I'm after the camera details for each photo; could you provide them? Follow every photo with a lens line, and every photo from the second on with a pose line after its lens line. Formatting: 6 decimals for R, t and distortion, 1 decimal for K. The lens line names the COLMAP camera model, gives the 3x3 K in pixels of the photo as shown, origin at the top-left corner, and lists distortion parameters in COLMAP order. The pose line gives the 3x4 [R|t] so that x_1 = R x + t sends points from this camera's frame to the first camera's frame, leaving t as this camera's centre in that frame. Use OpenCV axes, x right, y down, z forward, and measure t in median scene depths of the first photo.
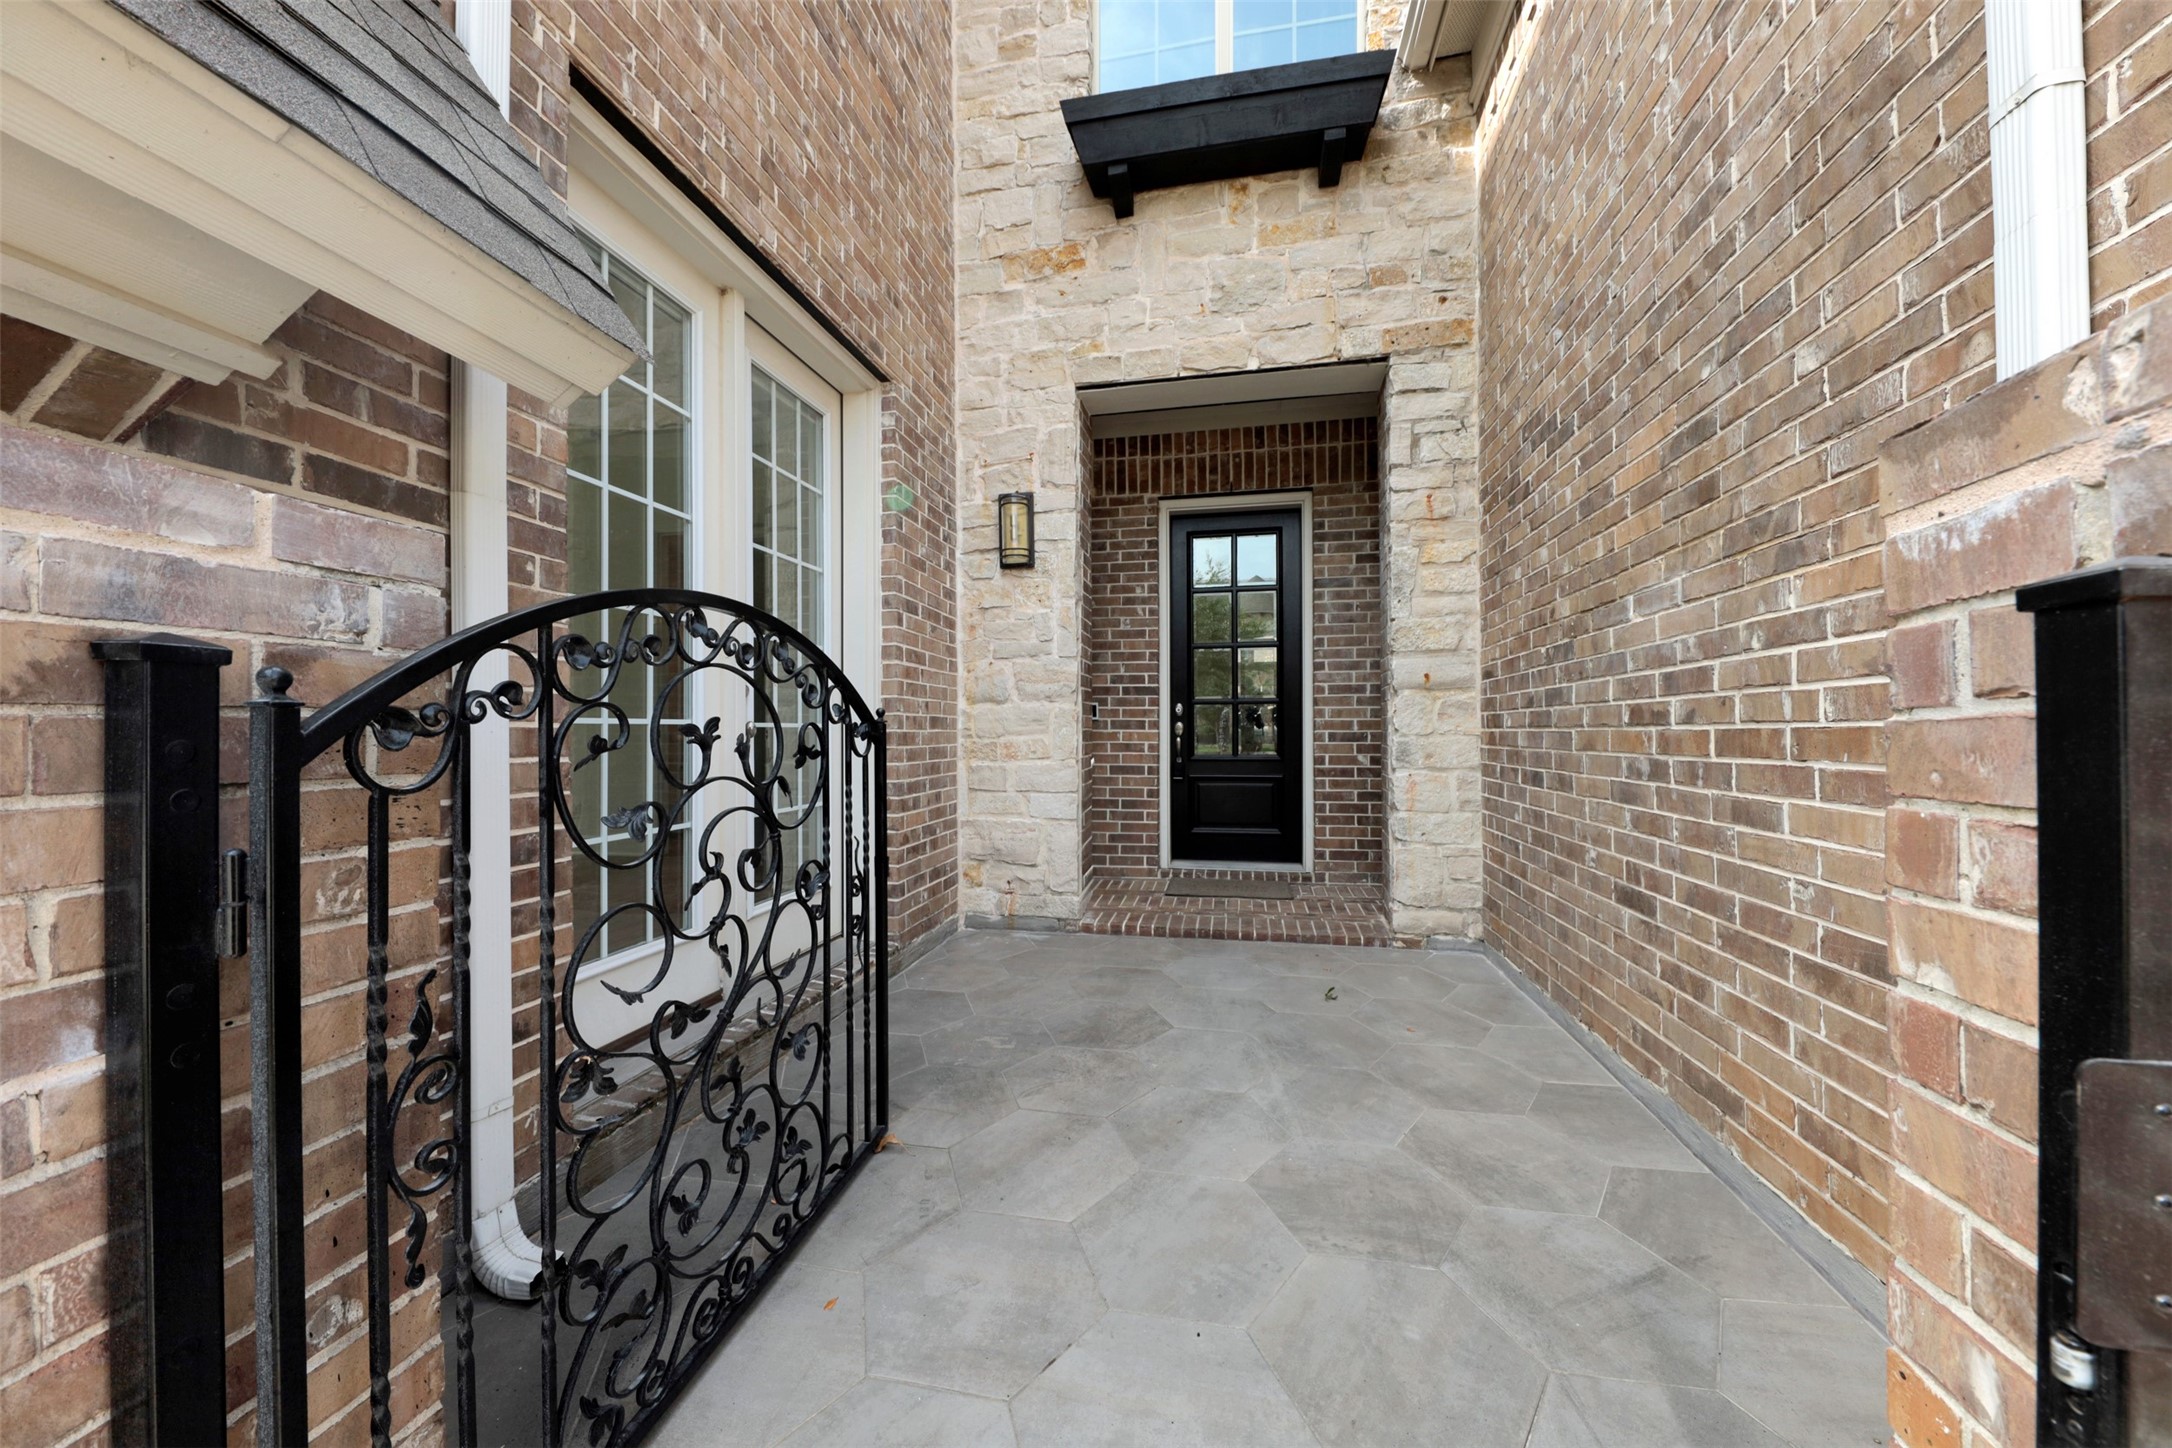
lens RADIAL K [[749.1, 0, 1088.9], [0, 749.1, 731.1], [0, 0, 1]] dist [0.001578, 0.000094]
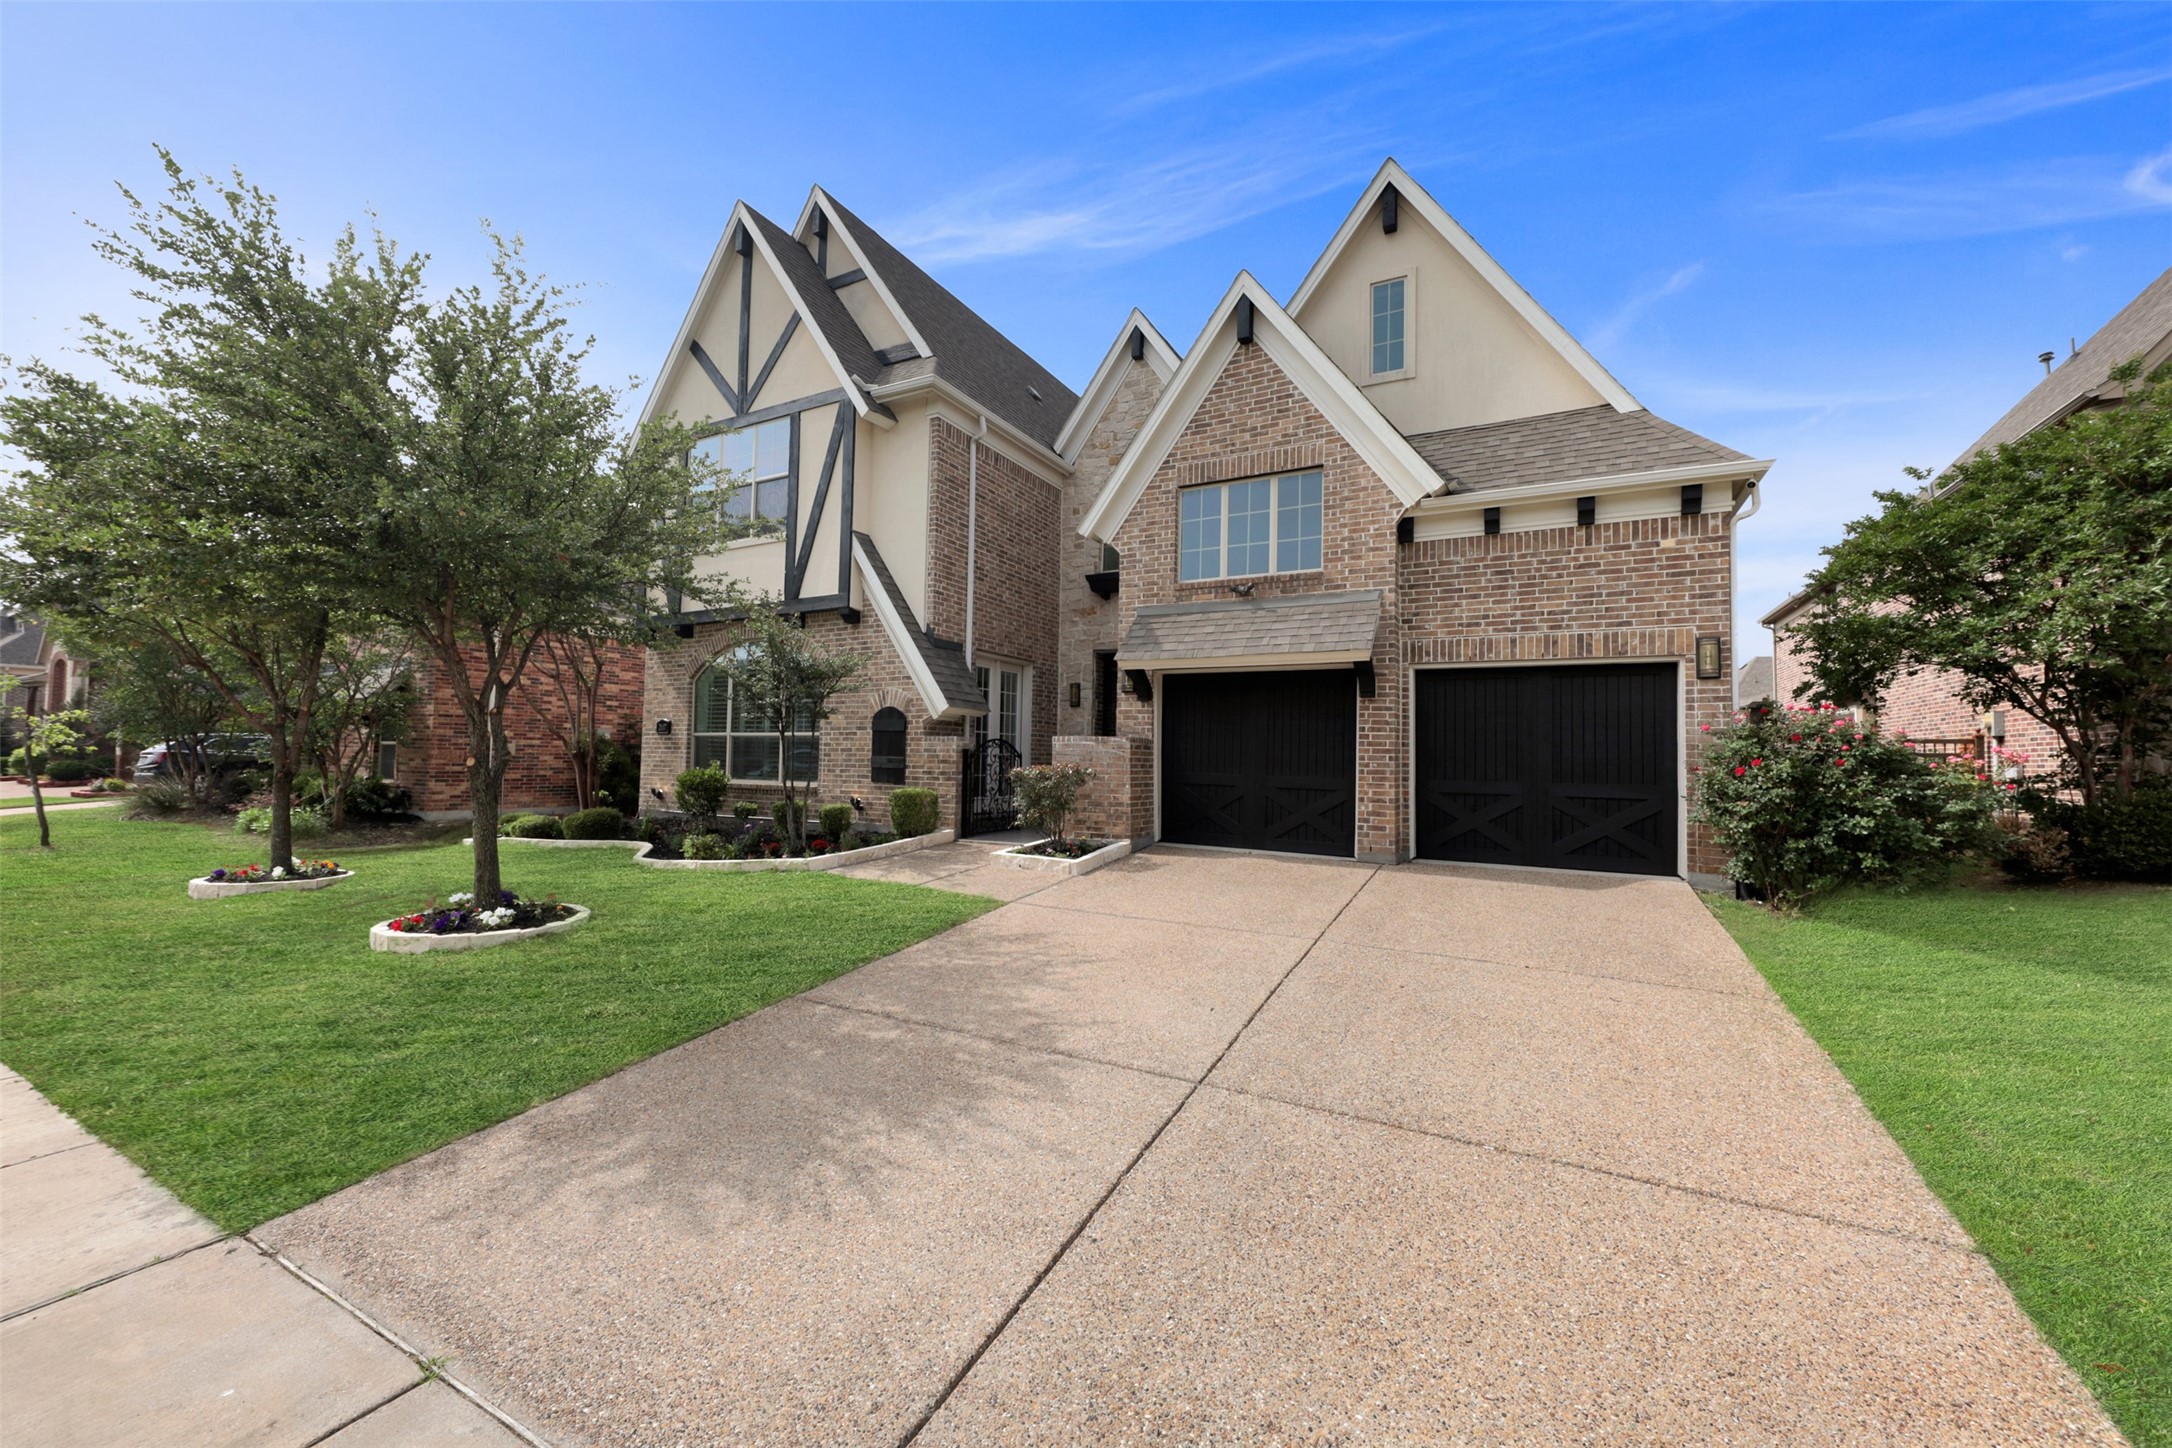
lens RADIAL K [[870.5, 0, 1089.0], [0, 870.5, 724.6], [0, 0, 1]] dist [0.000005, 0.000000]
pose [[0.949992, 0.005318, -0.312229, 1.146851], [-0.015079, 0.999470, -0.028858, -0.031870], [0.311910, 0.032123, 0.949568, -2.575819]]
